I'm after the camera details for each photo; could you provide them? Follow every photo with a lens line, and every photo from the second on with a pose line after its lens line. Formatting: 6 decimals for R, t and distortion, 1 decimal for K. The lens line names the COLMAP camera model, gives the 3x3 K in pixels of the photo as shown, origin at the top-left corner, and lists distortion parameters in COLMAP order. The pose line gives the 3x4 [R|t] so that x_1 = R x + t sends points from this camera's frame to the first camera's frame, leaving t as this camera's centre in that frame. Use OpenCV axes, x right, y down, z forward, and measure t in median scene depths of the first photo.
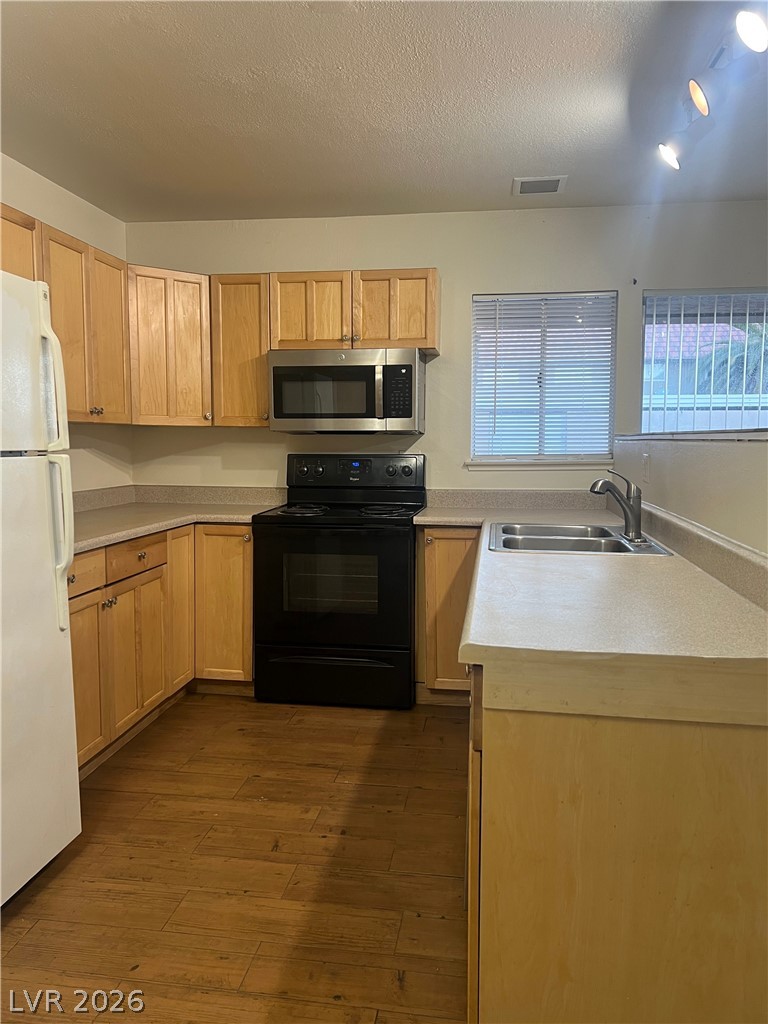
lens RADIAL K [[769.5, 0, 381.2], [0, 769.5, 511.6], [0, 0, 1]] dist [0.069443, -0.081818]
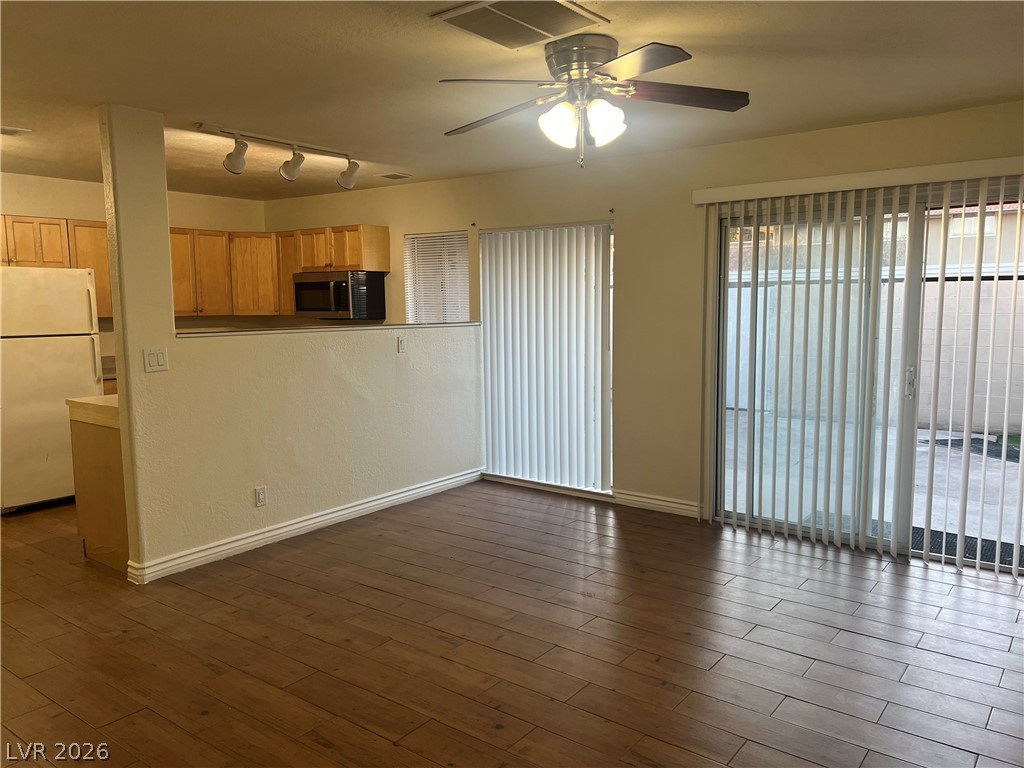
lens RADIAL K [[769.5, 0, 512.4], [0, 769.5, 380.6], [0, 0, 1]] dist [0.069443, -0.081818]
pose [[0.877252, 0.041259, -0.478254, 1.158404], [-0.037212, 0.999146, 0.017939, -0.012520], [0.478586, 0.002060, 0.878038, -0.327061]]
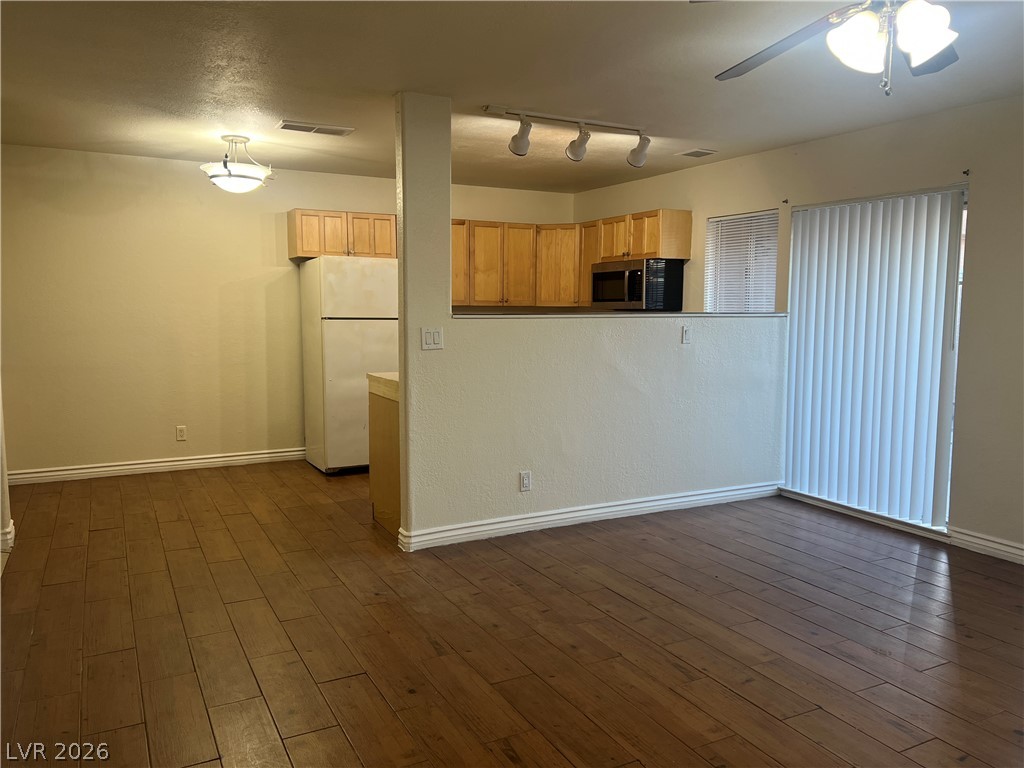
lens RADIAL K [[769.5, 0, 507.9], [0, 769.5, 378.3], [0, 0, 1]] dist [0.069443, -0.081818]
pose [[0.590108, 0.076262, -0.803715, 1.166702], [-0.083023, 0.995983, 0.033548, 0.007841], [0.803044, 0.046930, 0.594069, -0.186045]]
